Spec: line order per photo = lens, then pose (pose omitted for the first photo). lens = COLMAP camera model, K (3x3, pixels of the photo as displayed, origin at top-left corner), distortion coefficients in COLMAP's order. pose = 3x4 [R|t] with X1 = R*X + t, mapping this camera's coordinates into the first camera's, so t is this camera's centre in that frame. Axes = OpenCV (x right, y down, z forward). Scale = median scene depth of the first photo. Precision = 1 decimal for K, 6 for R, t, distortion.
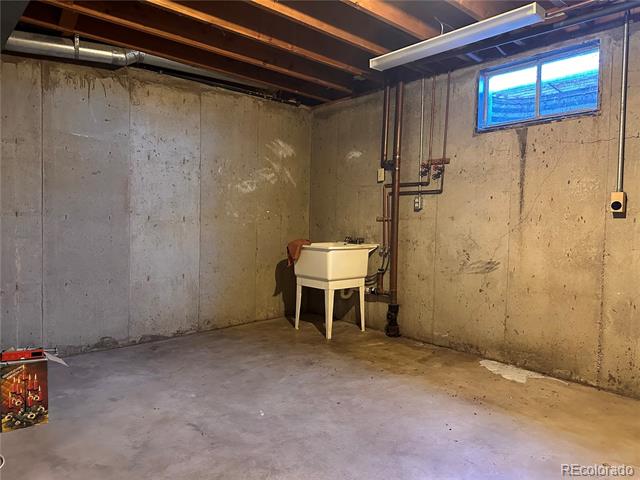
lens RADIAL K [[441.8, 0, 322.4], [0, 441.8, 239.1], [0, 0, 1]] dist [0.101499, -0.128349]
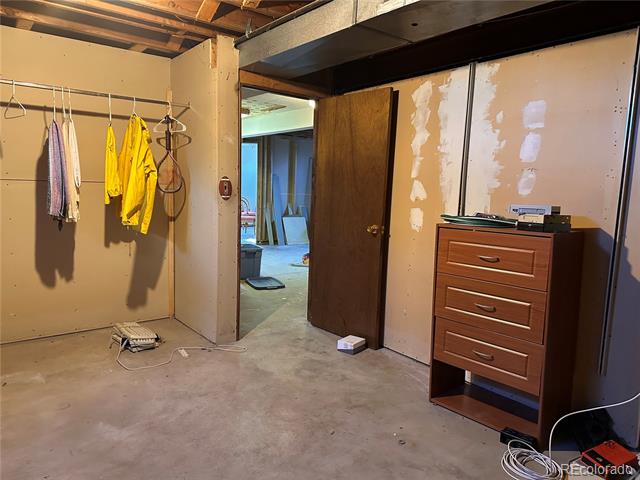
lens RADIAL K [[441.8, 0, 322.4], [0, 441.8, 239.1], [0, 0, 1]] dist [0.101499, -0.128349]
pose [[-0.996931, -0.051587, 0.058884, -0.304537], [-0.041763, 0.986663, 0.157327, -0.194522], [-0.066215, 0.154385, -0.985789, 1.990449]]
